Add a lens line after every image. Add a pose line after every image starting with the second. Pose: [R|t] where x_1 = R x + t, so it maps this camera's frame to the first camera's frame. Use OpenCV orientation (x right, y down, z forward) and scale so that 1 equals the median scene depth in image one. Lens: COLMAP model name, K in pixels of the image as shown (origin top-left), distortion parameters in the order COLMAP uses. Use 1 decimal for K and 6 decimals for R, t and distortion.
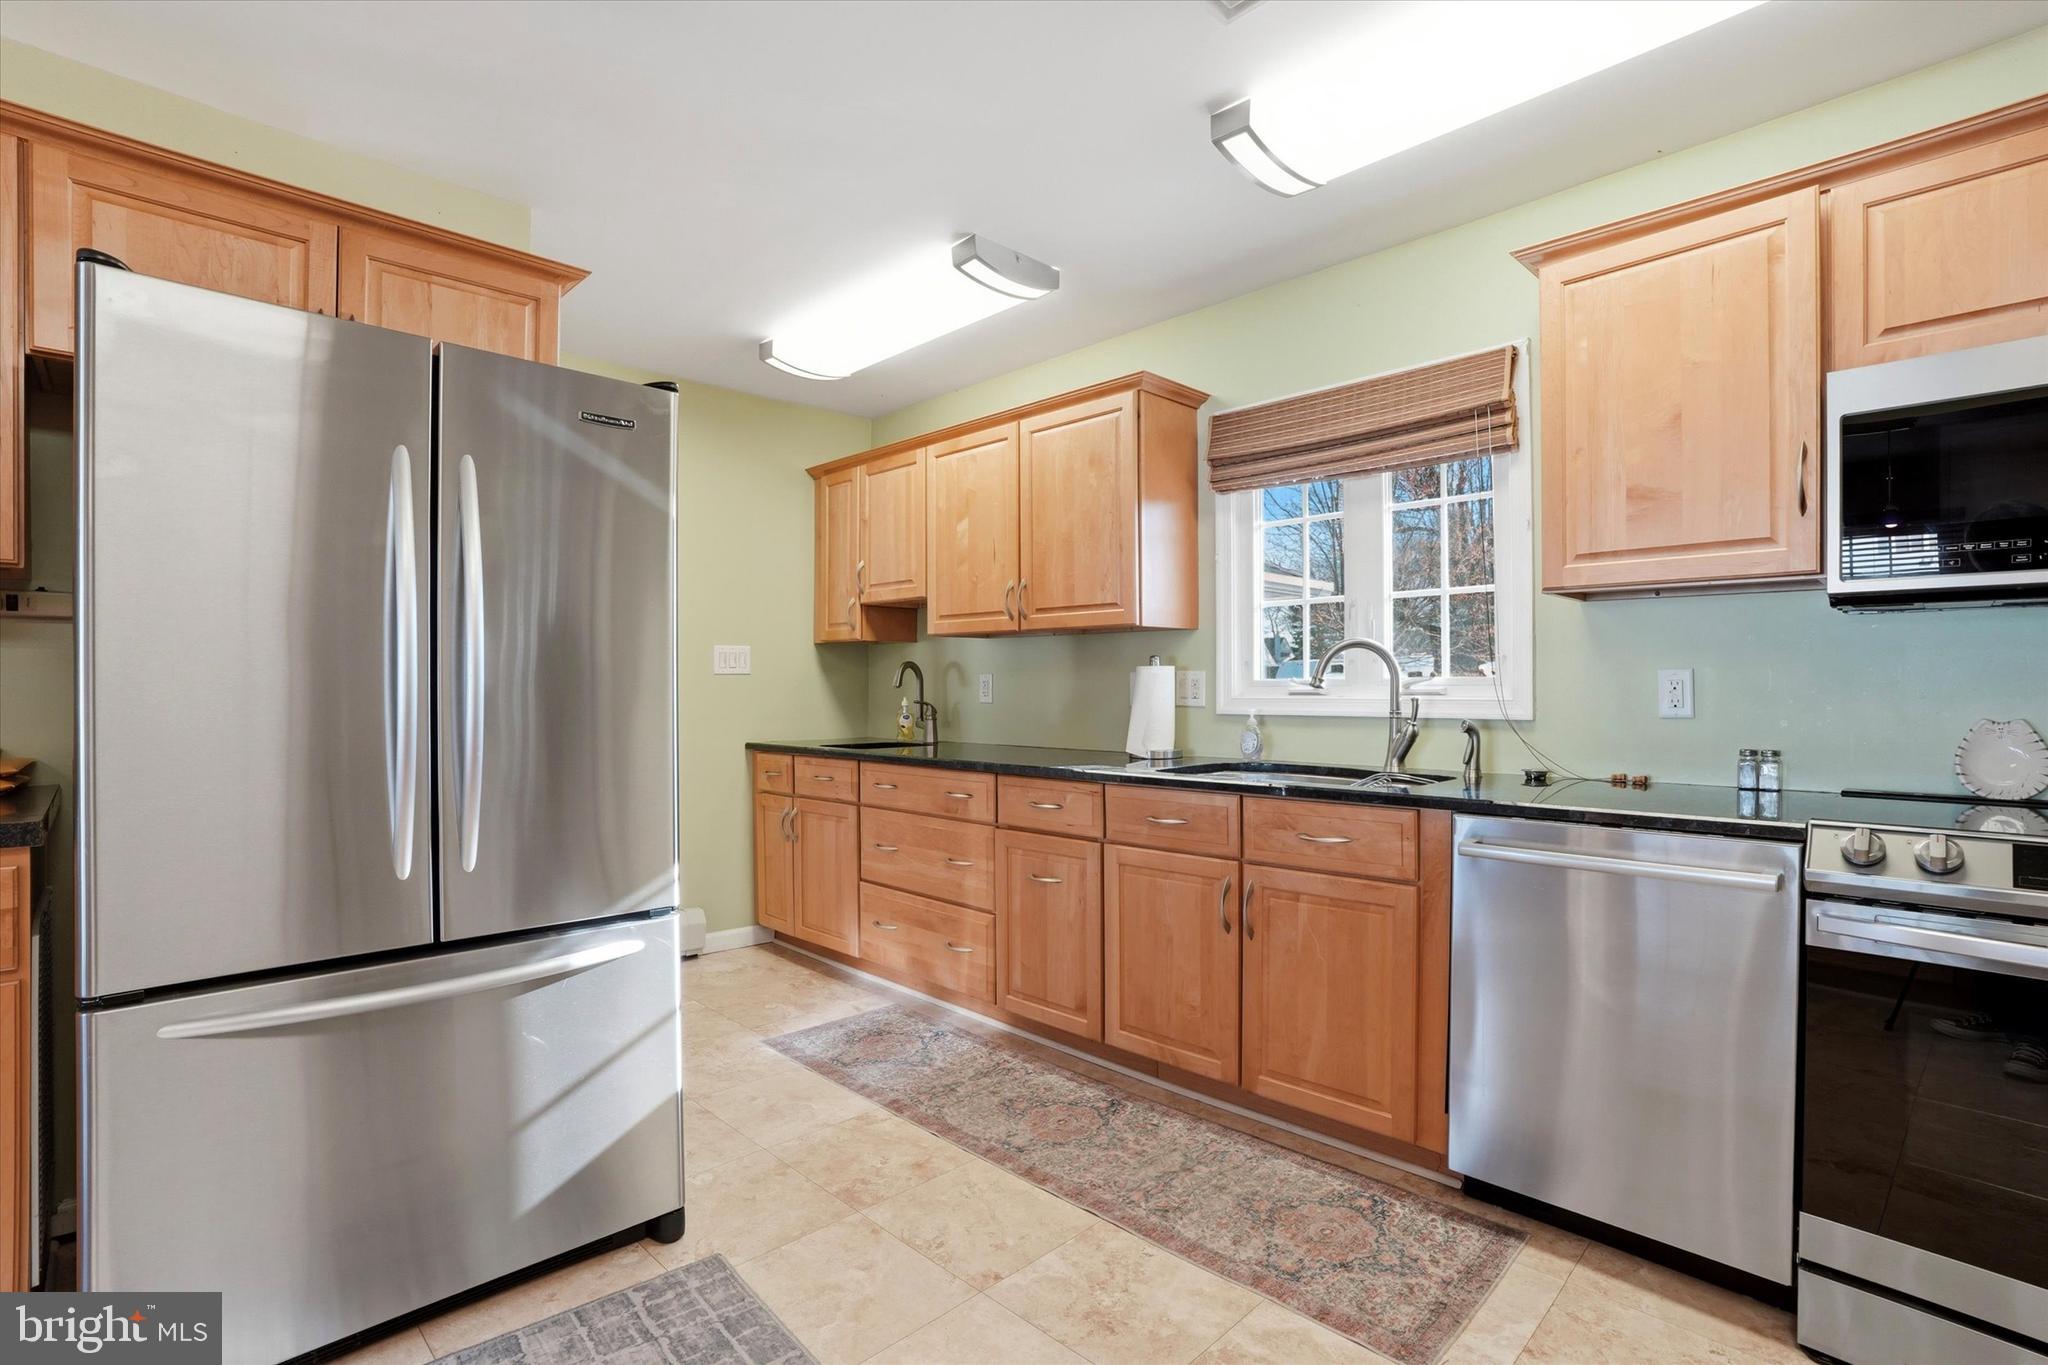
lens RADIAL K [[952.5, 0, 1023.1], [0, 952.5, 681.9], [0, 0, 1]] dist [-0.044601, 0.011308]
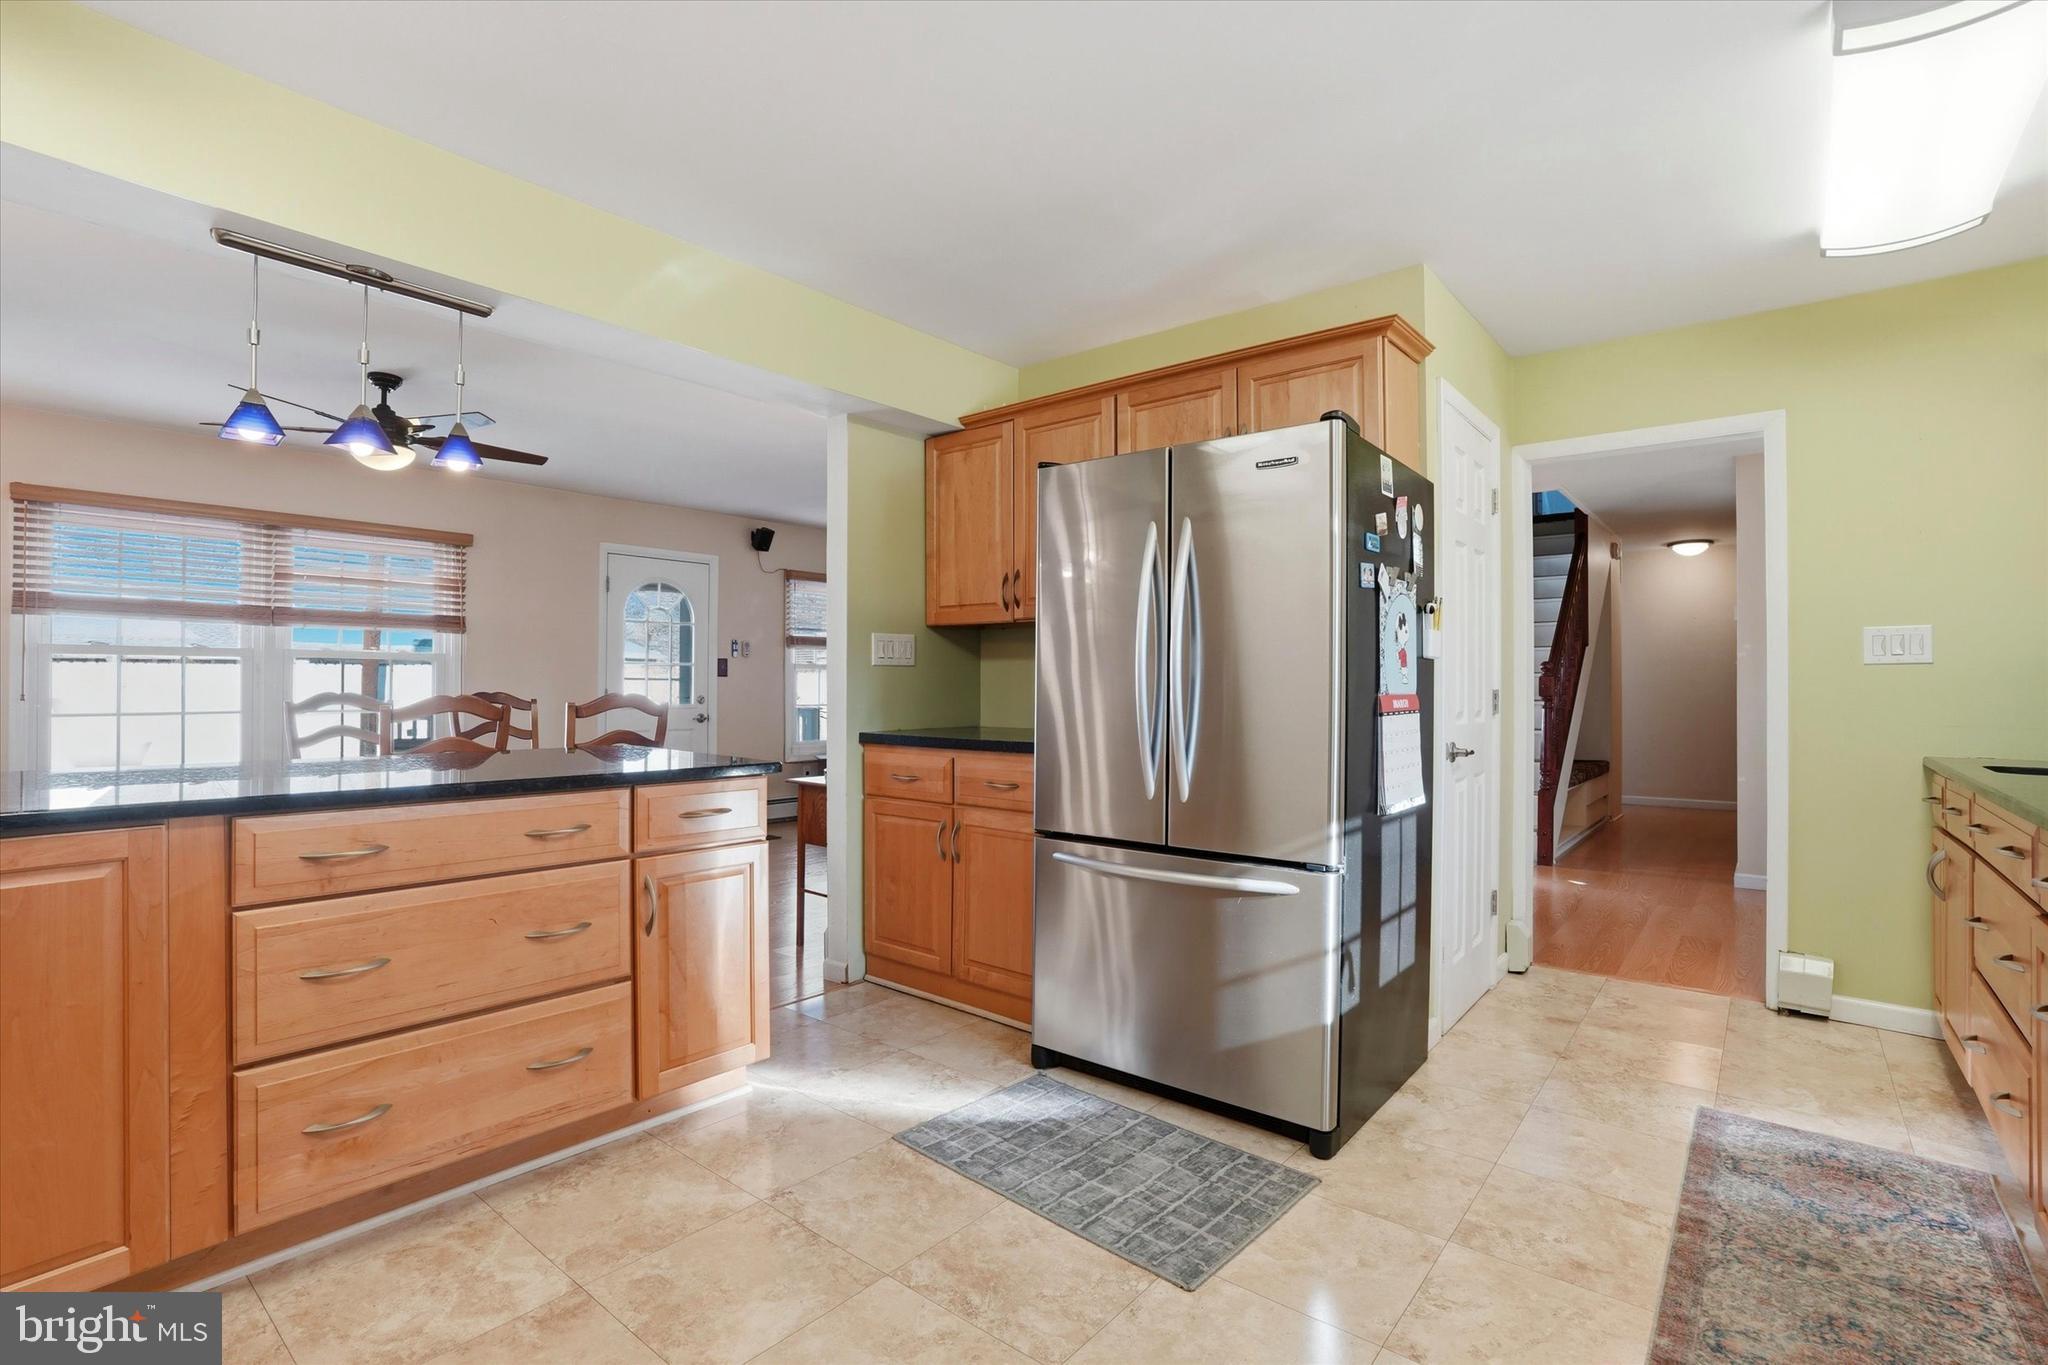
lens RADIAL K [[952.5, 0, 1037.3], [0, 952.5, 677.2], [0, 0, 1]] dist [-0.044601, 0.011308]
pose [[0.101529, -0.009533, -0.994787, 0.564567], [0.001878, 0.999954, -0.009391, 0.013958], [0.994831, -0.000915, 0.101543, 0.405846]]
